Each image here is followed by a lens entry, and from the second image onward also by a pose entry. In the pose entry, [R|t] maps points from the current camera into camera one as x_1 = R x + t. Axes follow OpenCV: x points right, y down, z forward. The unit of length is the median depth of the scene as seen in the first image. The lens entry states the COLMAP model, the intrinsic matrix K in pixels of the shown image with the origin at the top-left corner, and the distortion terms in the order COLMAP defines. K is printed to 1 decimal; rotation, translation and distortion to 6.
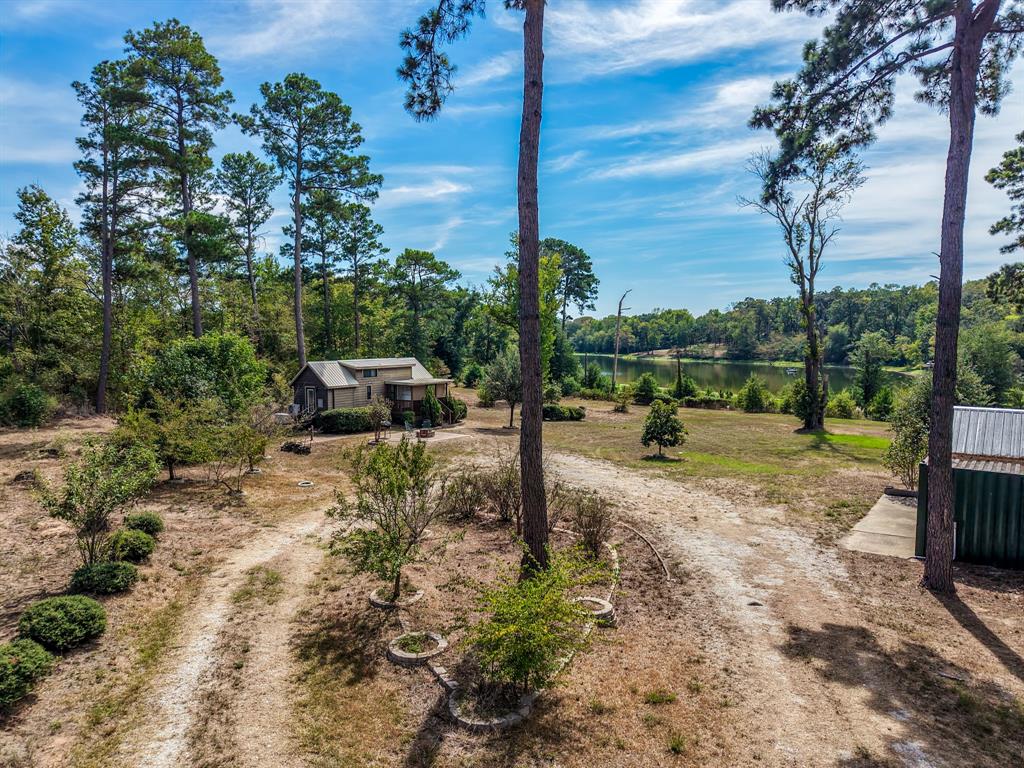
lens RADIAL K [[699.5, 0, 514.0], [0, 699.5, 387.2], [0, 0, 1]] dist [0.036978, -0.013708]
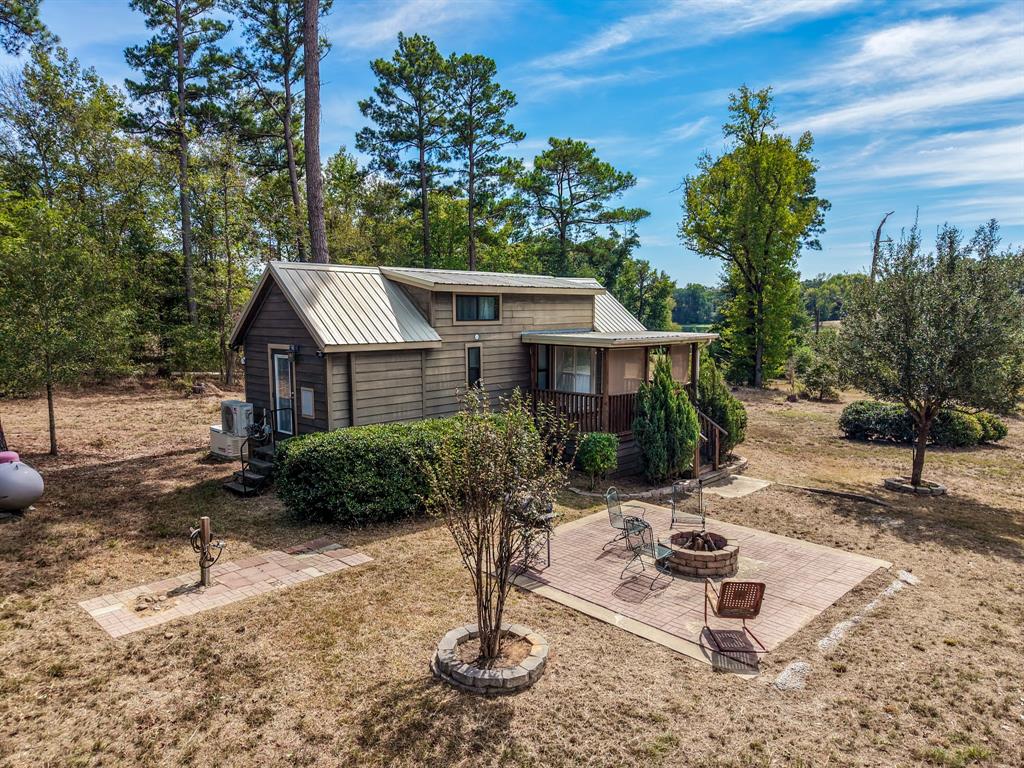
lens RADIAL K [[699.5, 0, 511.6], [0, 699.5, 382.4], [0, 0, 1]] dist [0.036978, -0.013708]
pose [[0.983441, 0.019321, -0.180196, -0.075201], [-0.013849, 0.999405, 0.031580, 0.002131], [0.180699, -0.028561, 0.983124, 0.391086]]
